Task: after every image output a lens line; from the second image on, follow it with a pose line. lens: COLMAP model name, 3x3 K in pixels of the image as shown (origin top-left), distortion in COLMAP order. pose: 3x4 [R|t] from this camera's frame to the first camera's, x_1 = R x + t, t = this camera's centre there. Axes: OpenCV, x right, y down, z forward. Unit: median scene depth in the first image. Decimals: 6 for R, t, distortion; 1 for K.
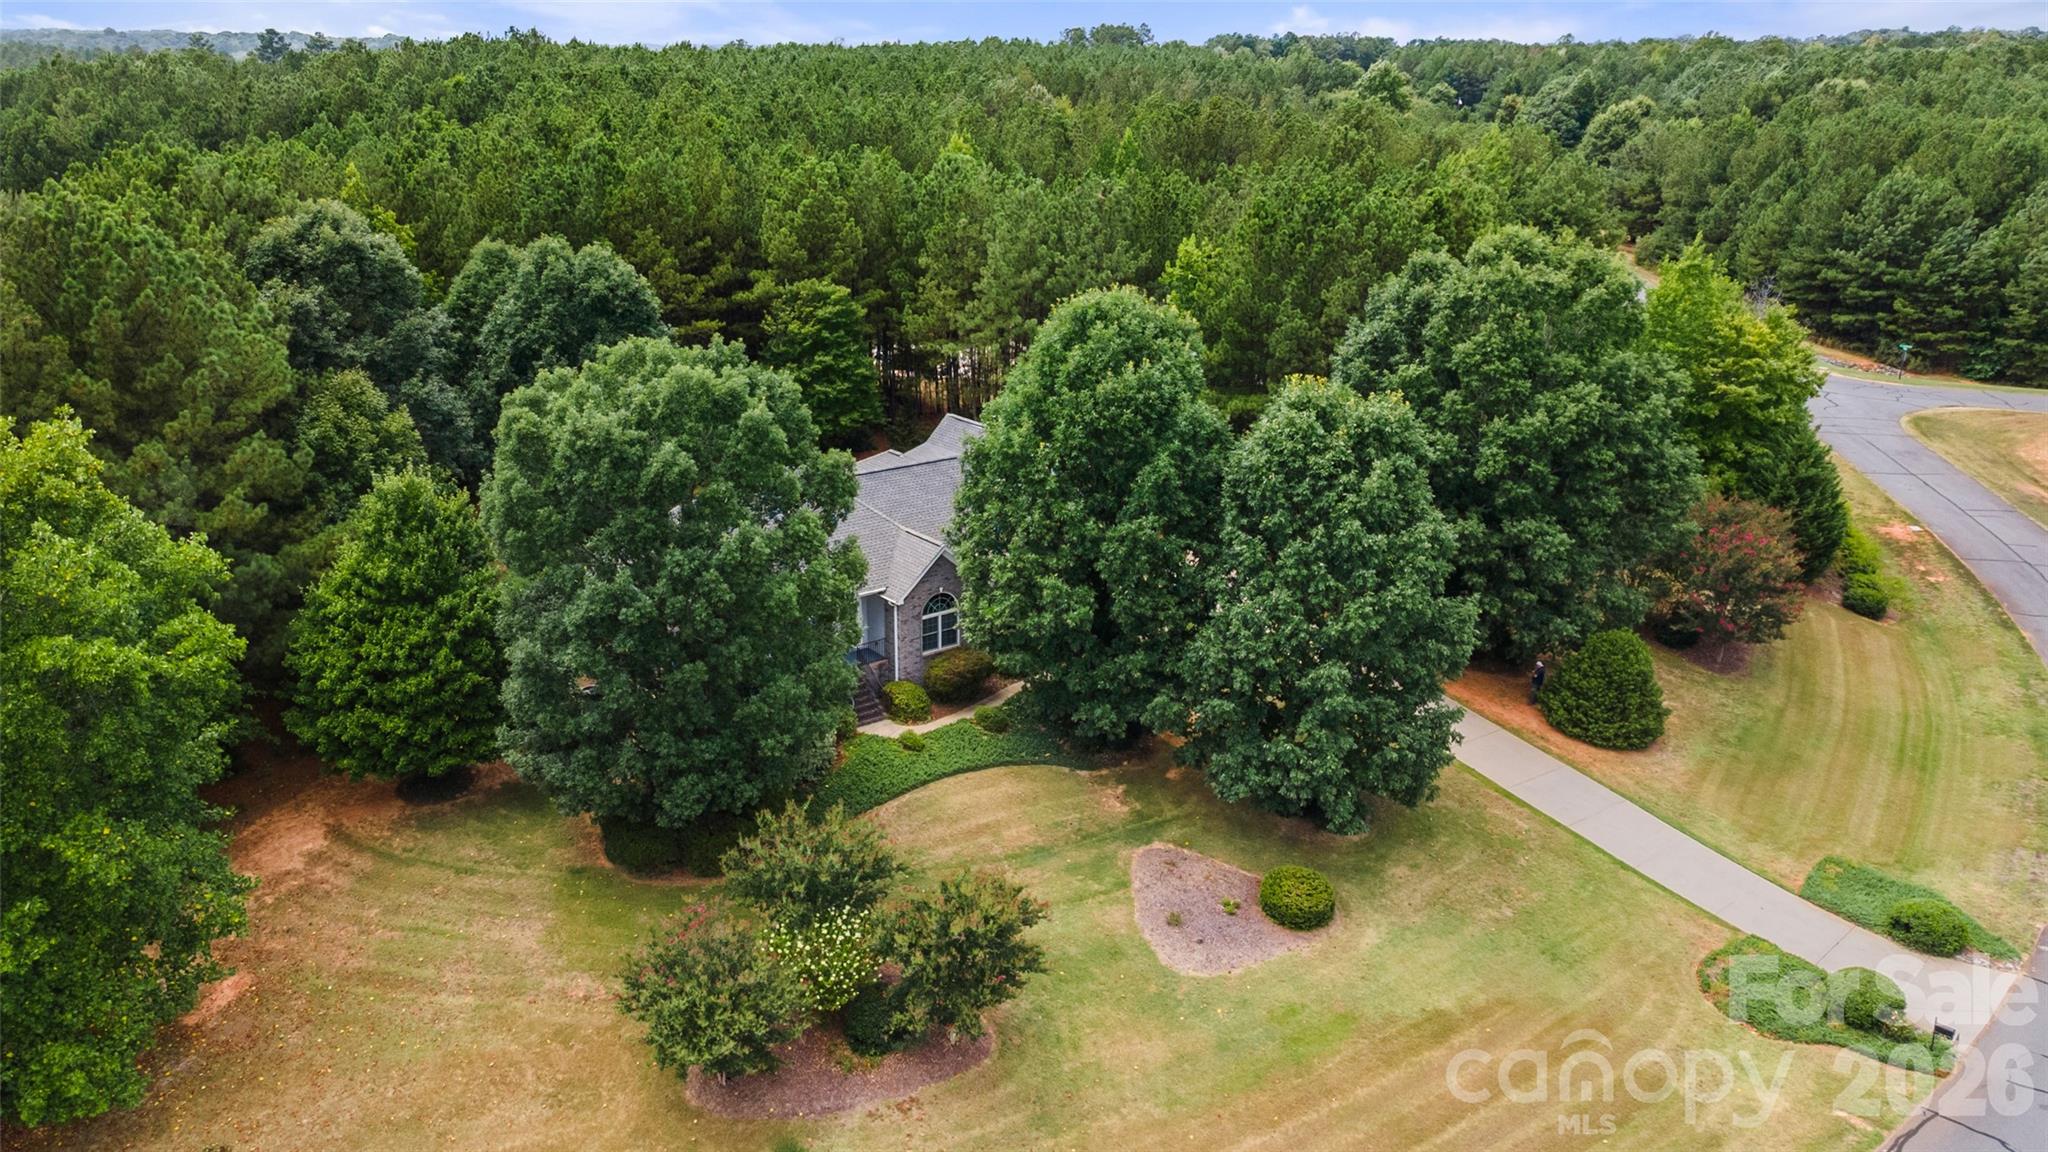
lens RADIAL K [[1549.5, 0, 1017.1], [0, 1549.5, 558.9], [0, 0, 1]] dist [0.032099, -0.004164]
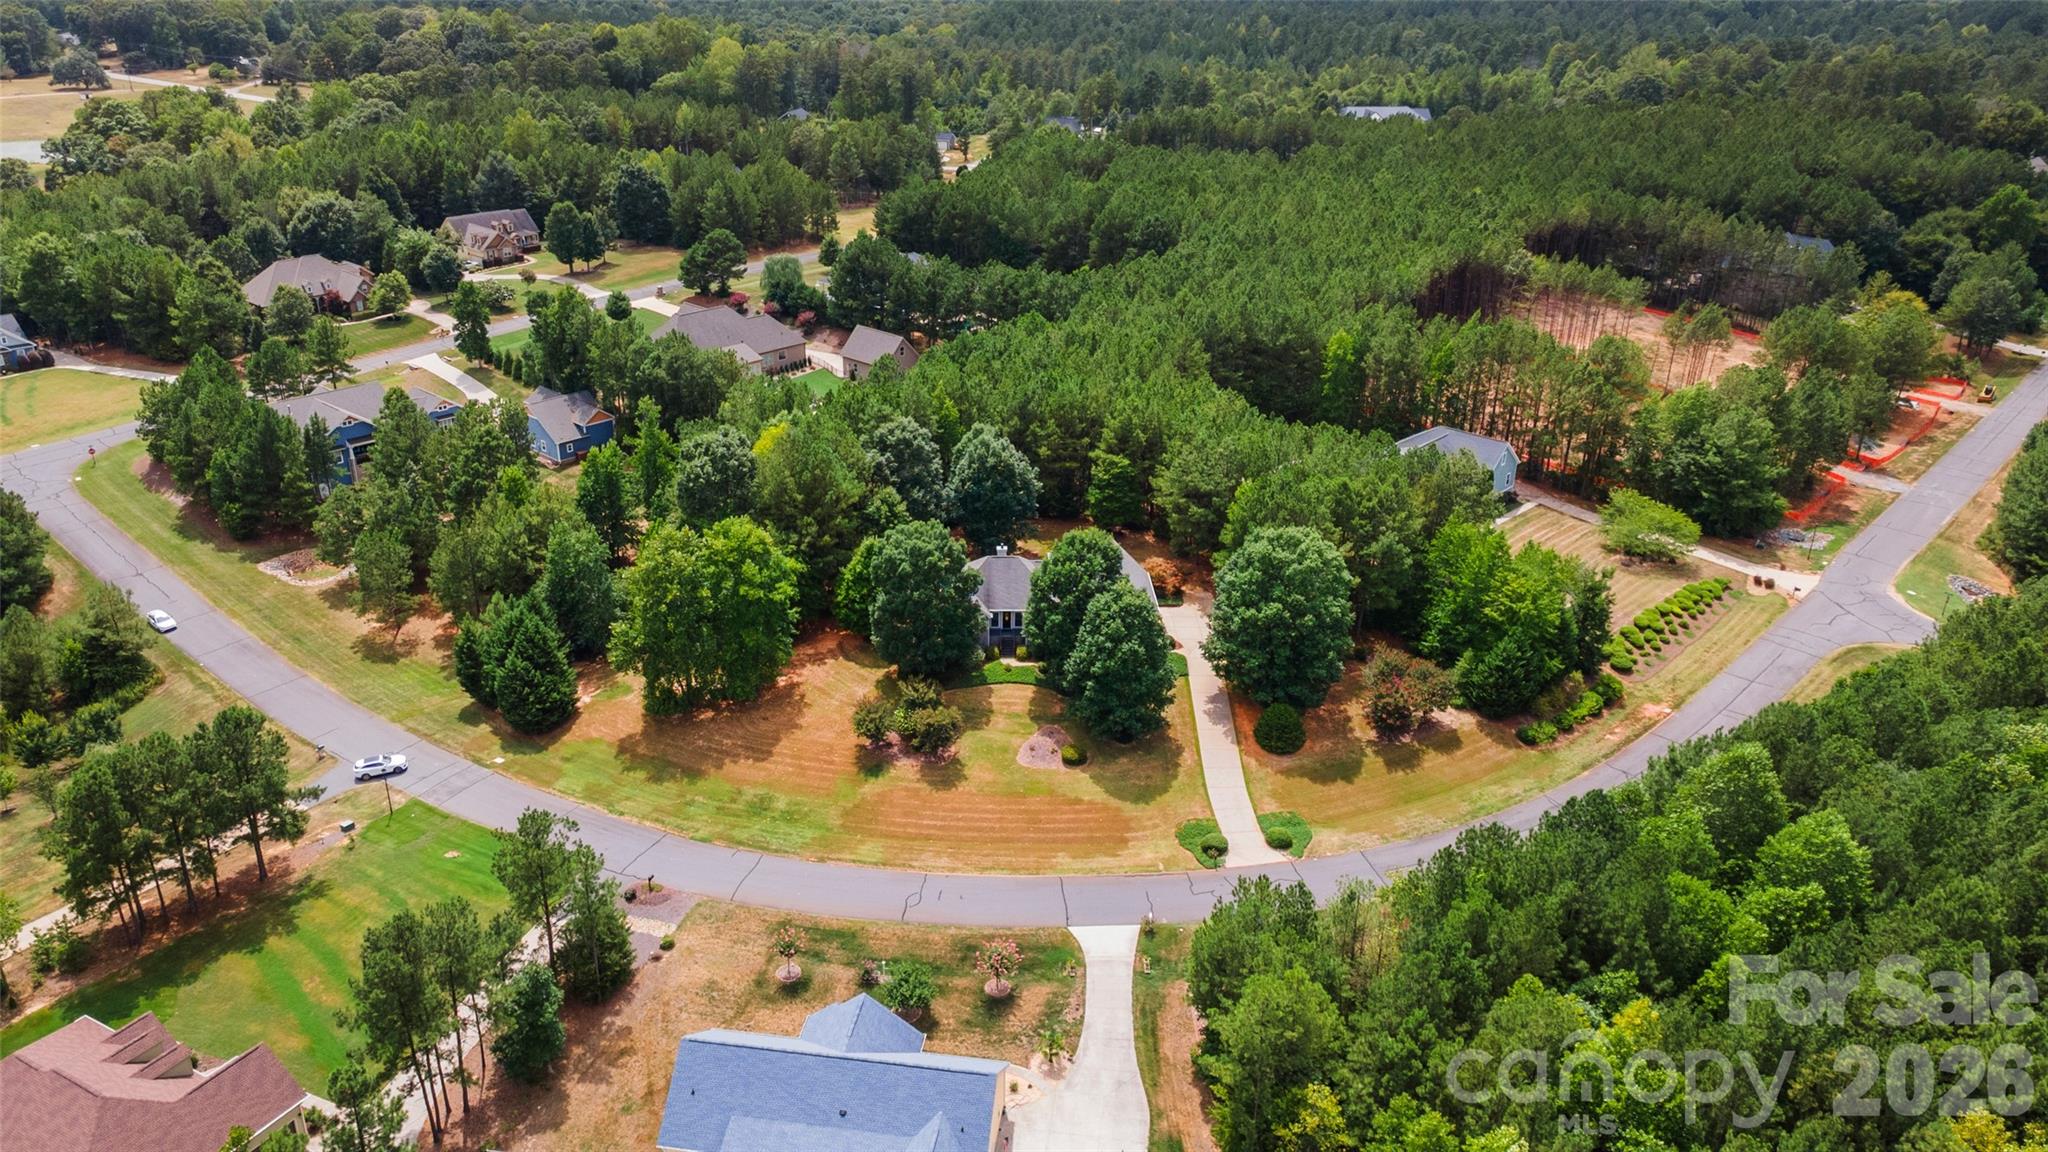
lens RADIAL K [[1497.7, 0, 1024.8], [0, 1497.7, 522.7], [0, 0, 1]] dist [0.034854, 0.012239]
pose [[0.825701, 0.225256, -0.517182, 1.266171], [-0.187268, 0.974277, 0.125361, -0.470407], [0.532116, -0.006659, 0.846645, -1.241021]]
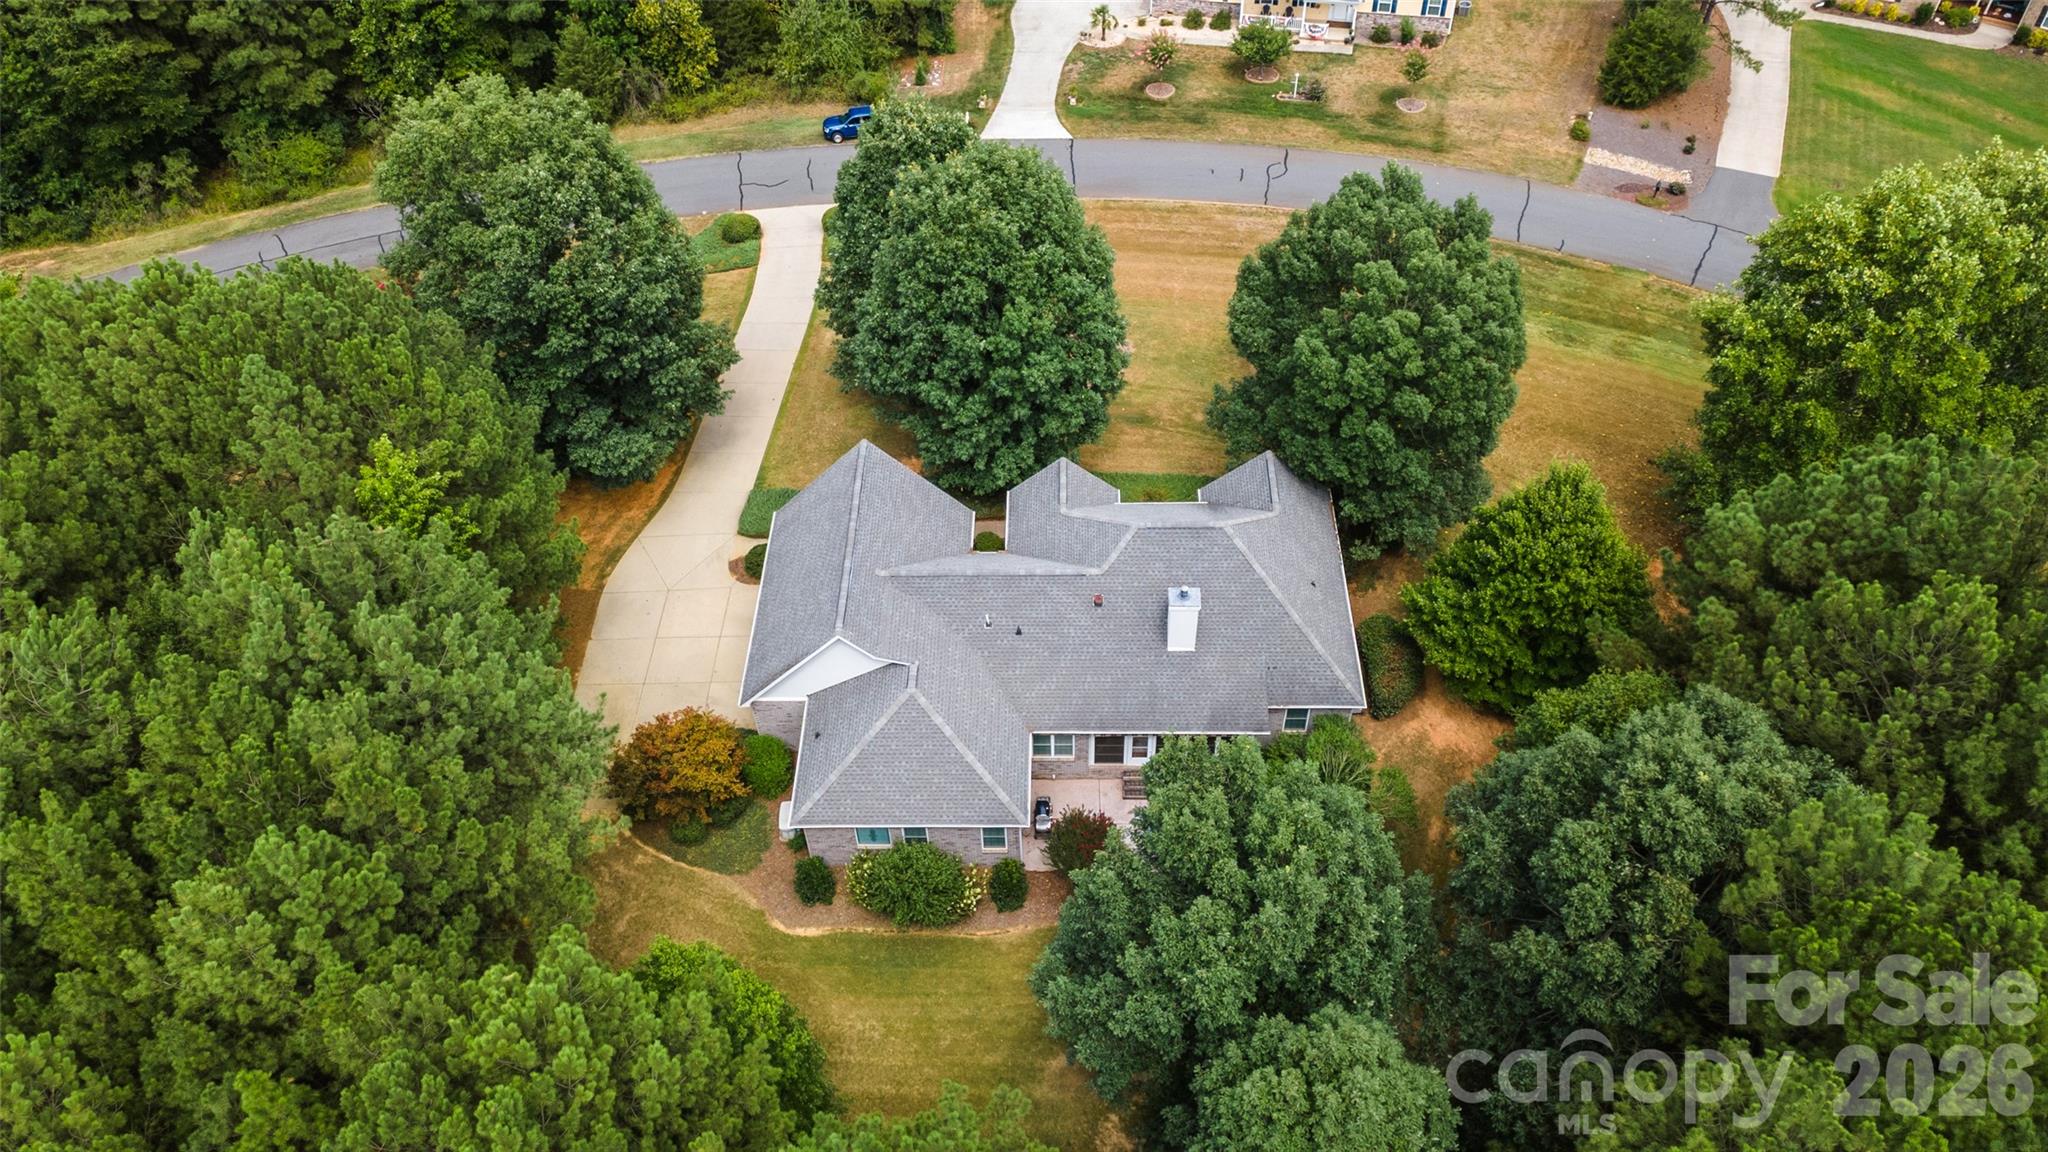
lens RADIAL K [[1497.7, 0, 1024.8], [0, 1497.7, 522.7], [0, 0, 1]] dist [0.034854, 0.012239]
pose [[-0.781317, -0.442310, 0.440347, -0.513699], [0.223508, 0.460455, 0.859084, -0.900584], [-0.582741, 0.769638, -0.260902, 1.343118]]
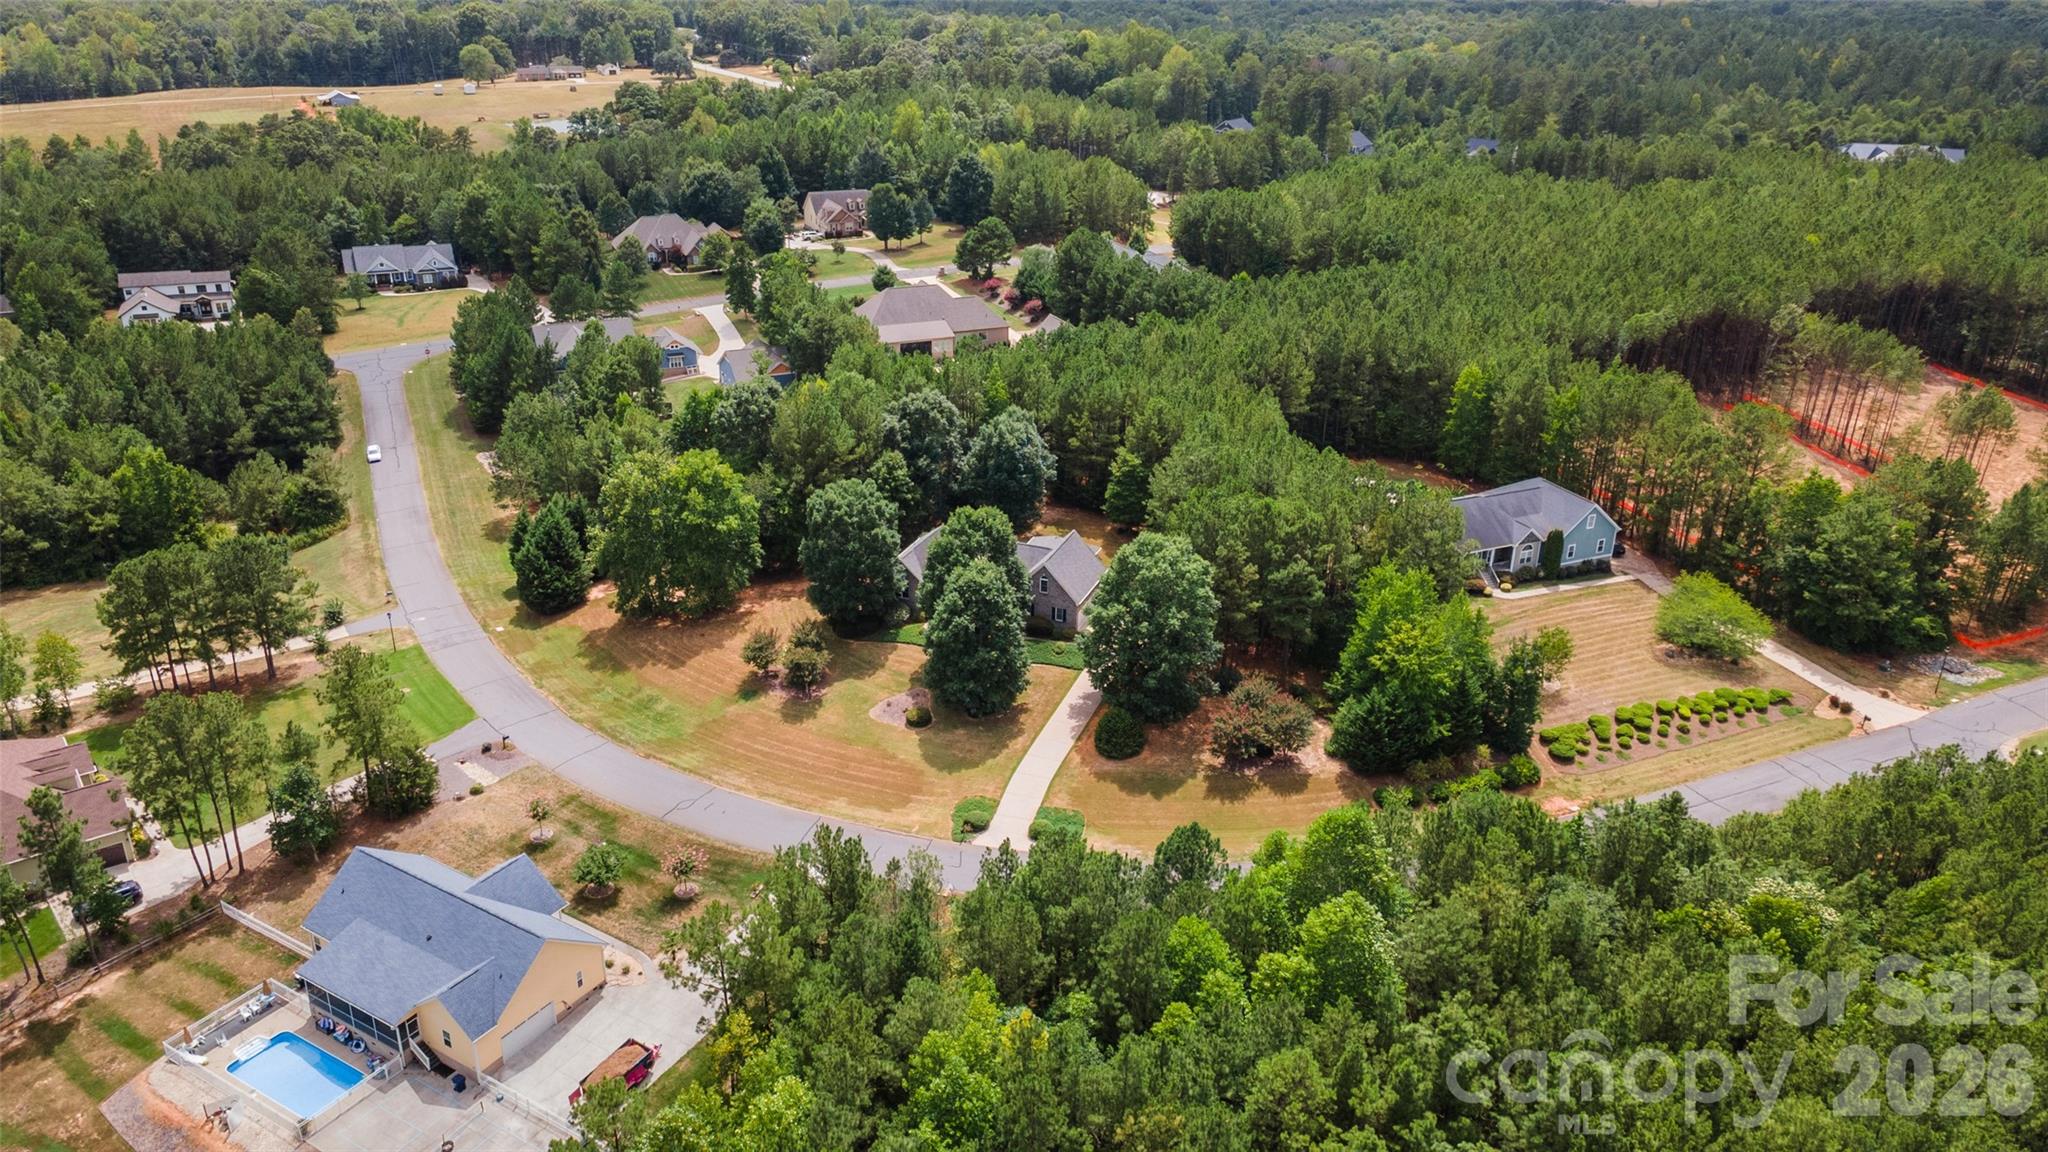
lens RADIAL K [[1497.7, 0, 1024.8], [0, 1497.7, 522.7], [0, 0, 1]] dist [0.034854, 0.012239]
pose [[0.534350, 0.324950, -0.780306, 2.121204], [-0.275221, 0.939732, 0.202872, -0.683808], [0.799202, 0.106352, 0.591579, -0.523183]]
